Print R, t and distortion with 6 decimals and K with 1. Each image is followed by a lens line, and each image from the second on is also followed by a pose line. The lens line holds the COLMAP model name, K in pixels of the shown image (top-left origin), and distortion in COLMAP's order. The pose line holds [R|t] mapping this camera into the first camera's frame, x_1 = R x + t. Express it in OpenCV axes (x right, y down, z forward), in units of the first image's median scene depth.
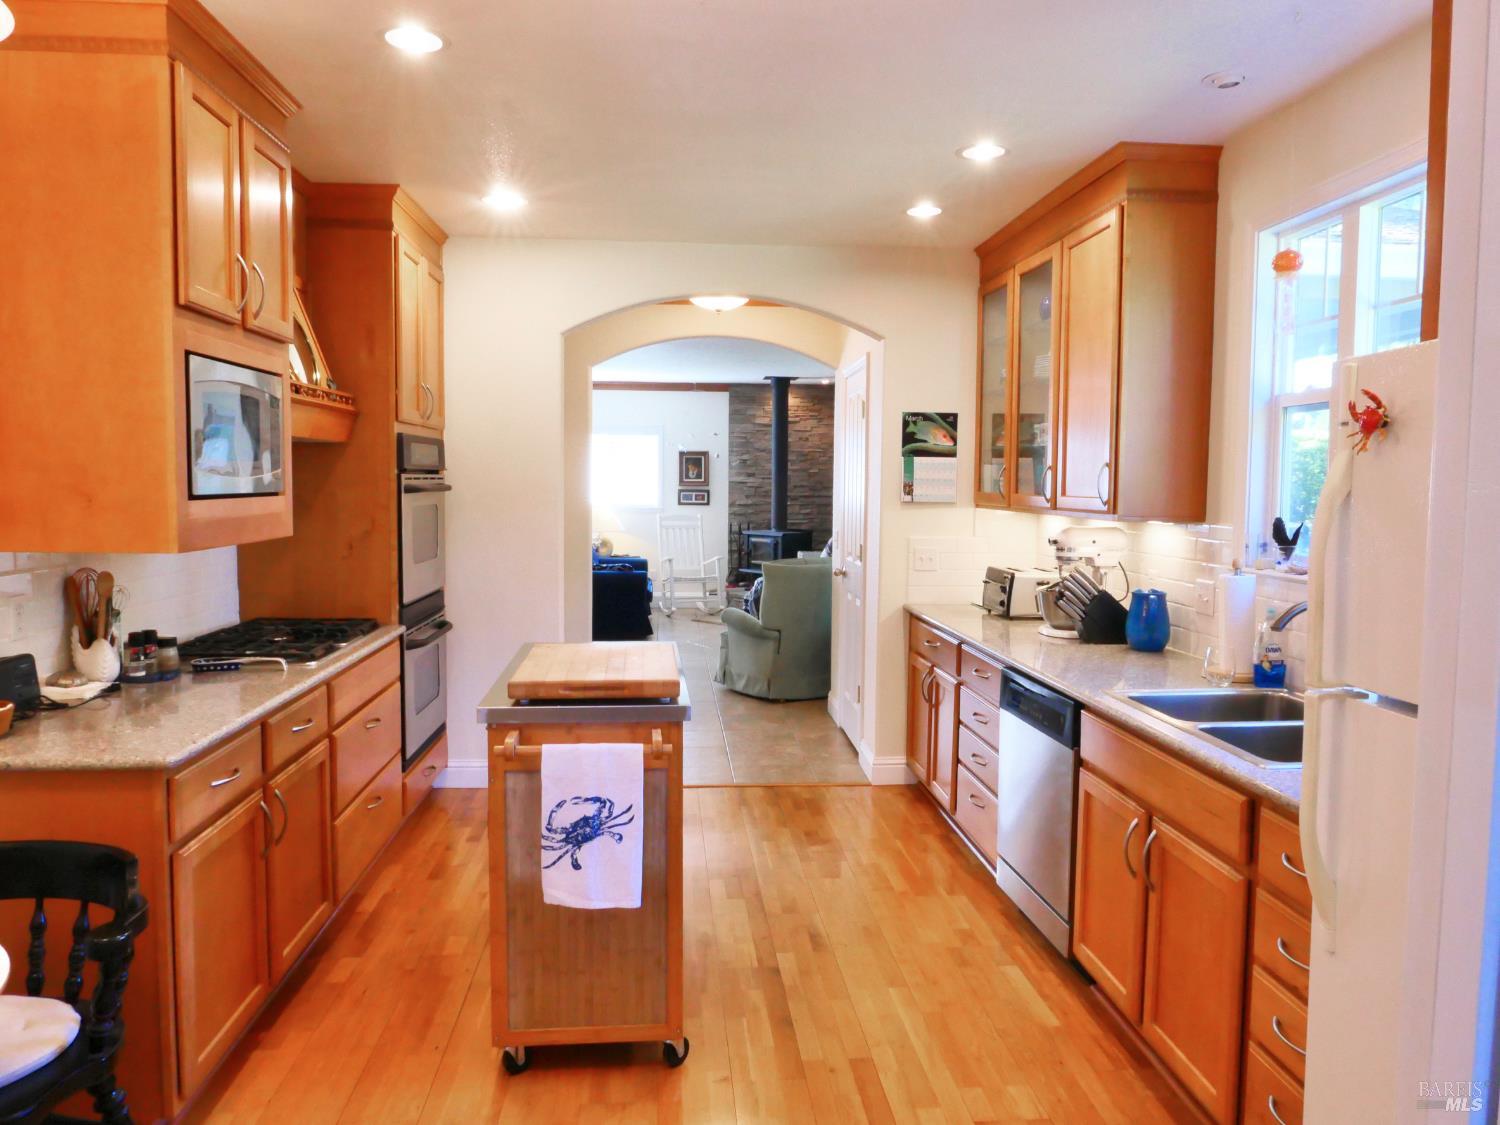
lens RADIAL K [[1108.1, 0, 750.5], [0, 1108.1, 562.0], [0, 0, 1]] dist [-0.026871, 0.015609]
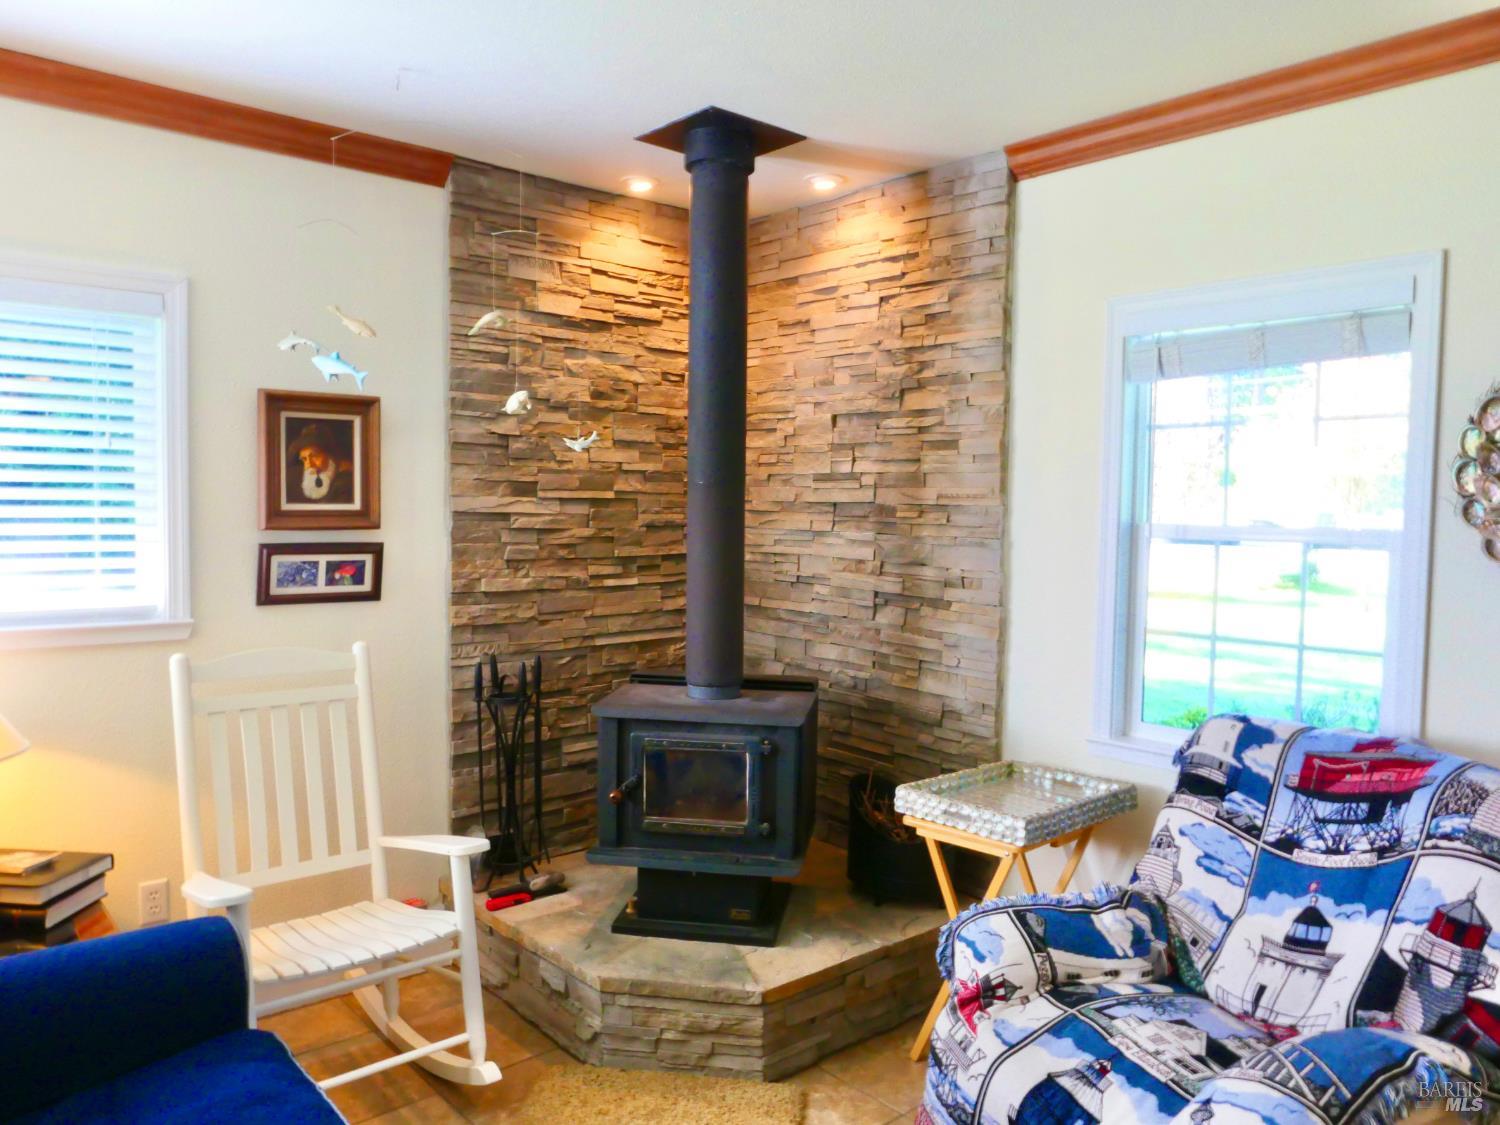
lens RADIAL K [[1108.1, 0, 754.3], [0, 1108.1, 556.3], [0, 0, 1]] dist [-0.026871, 0.015609]
pose [[0.805135, -0.027813, 0.592439, -0.123041], [0.035184, 0.999380, -0.000897, -0.058592], [-0.592047, 0.021566, 0.805615, 0.732674]]
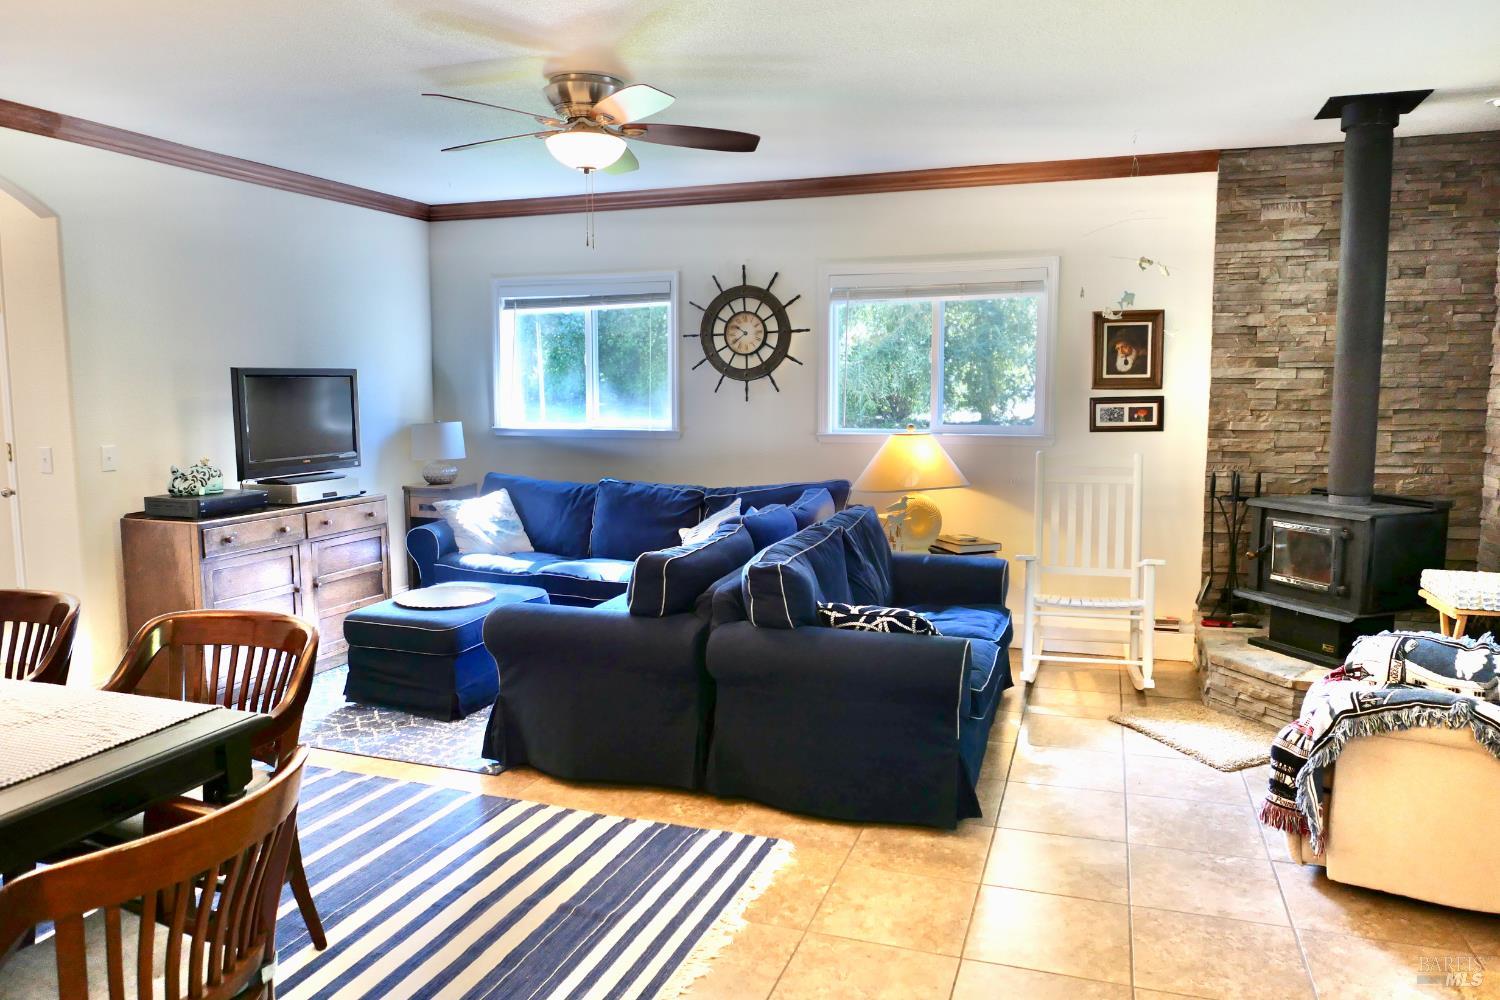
lens RADIAL K [[1039.4, 0, 740.0], [0, 1039.4, 496.7], [0, 0, 1]] dist [-0.010042, -0.003528]
pose [[0.912359, 0.030149, -0.408279, -0.020703], [-0.014851, 0.999066, 0.040588, -0.039612], [0.409121, -0.030967, 0.911955, 0.547302]]
